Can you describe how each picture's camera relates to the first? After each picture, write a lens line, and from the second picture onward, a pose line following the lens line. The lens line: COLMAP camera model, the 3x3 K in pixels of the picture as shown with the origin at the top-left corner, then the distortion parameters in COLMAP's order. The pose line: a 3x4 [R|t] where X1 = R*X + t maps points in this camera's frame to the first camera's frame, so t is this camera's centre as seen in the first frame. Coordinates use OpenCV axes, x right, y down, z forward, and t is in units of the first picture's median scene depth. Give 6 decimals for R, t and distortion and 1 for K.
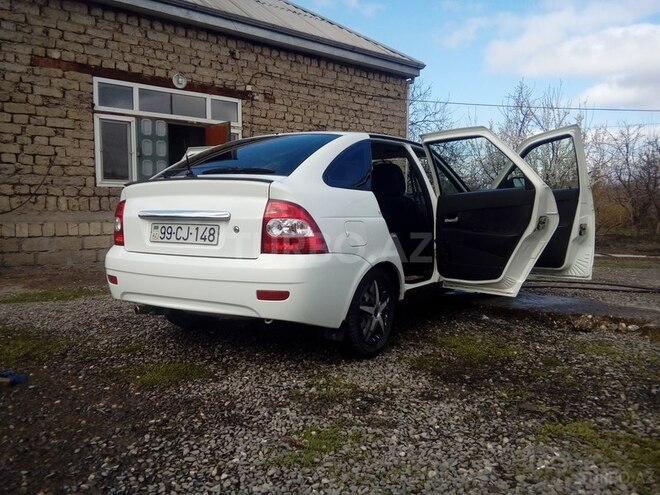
lens RADIAL K [[590.0, 0, 326.9], [0, 590.0, 253.8], [0, 0, 1]] dist [0.088216, -0.164214]
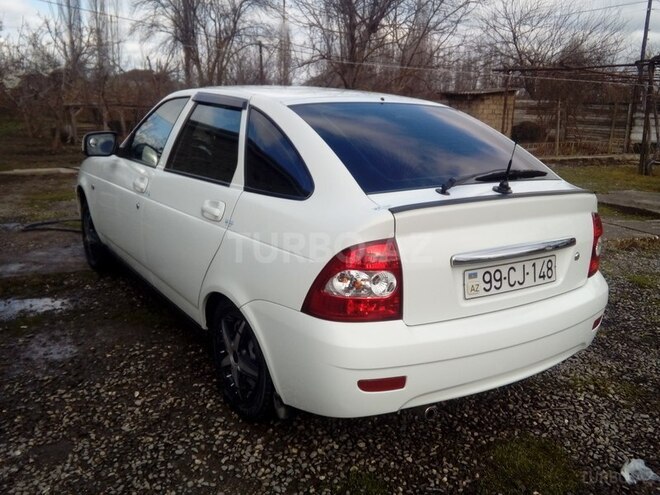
lens RADIAL K [[609.4, 0, 330.0], [0, 609.4, 247.5], [0, 0, 1]] dist [0.065373, -0.290233]
pose [[0.394270, -0.205508, 0.895722, -0.370637], [0.038227, 0.977500, 0.207444, -0.085925], [-0.918199, -0.047548, 0.393254, 0.357204]]
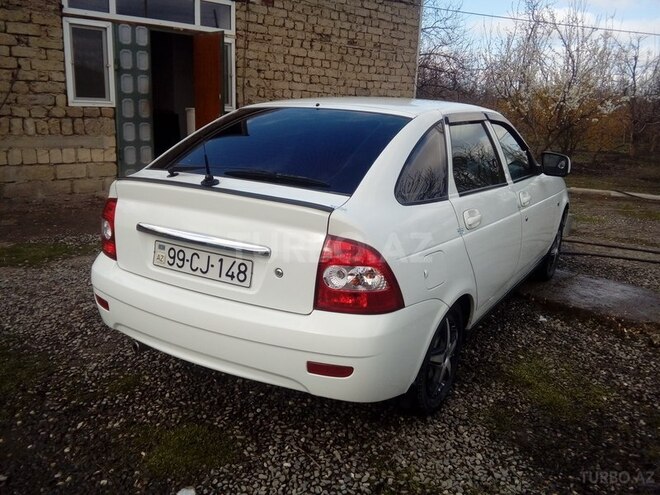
lens RADIAL K [[590.0, 0, 326.9], [0, 590.0, 253.8], [0, 0, 1]] dist [0.088216, -0.164214]
pose [[0.998703, 0.029992, 0.041138, -0.045487], [-0.036692, 0.984198, 0.173227, -0.069096], [-0.035293, -0.174512, 0.984022, 0.107318]]
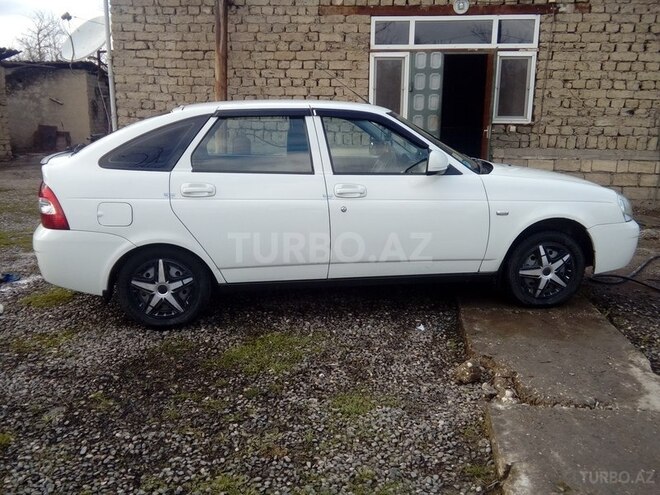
lens RADIAL K [[596.0, 0, 330.0], [0, 596.0, 247.5], [0, 0, 1]] dist [0.068342, -0.126404]
pose [[0.653048, 0.167101, -0.738651, 0.433392], [-0.061941, 0.983871, 0.167814, -0.070157], [0.754779, -0.063838, 0.652866, 0.228677]]
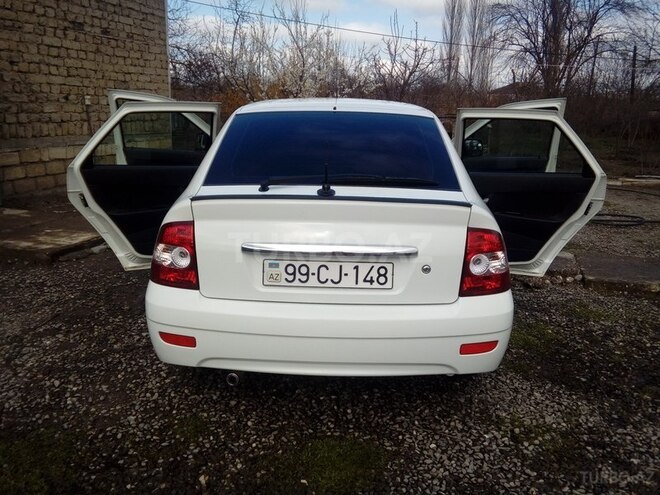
lens RADIAL K [[596.0, 0, 330.0], [0, 596.0, 247.5], [0, 0, 1]] dist [0.068342, -0.126404]
pose [[0.846357, -0.109459, 0.521247, -0.239856], [0.020214, 0.984551, 0.173928, -0.074820], [-0.532232, -0.136668, 0.835494, 0.153854]]
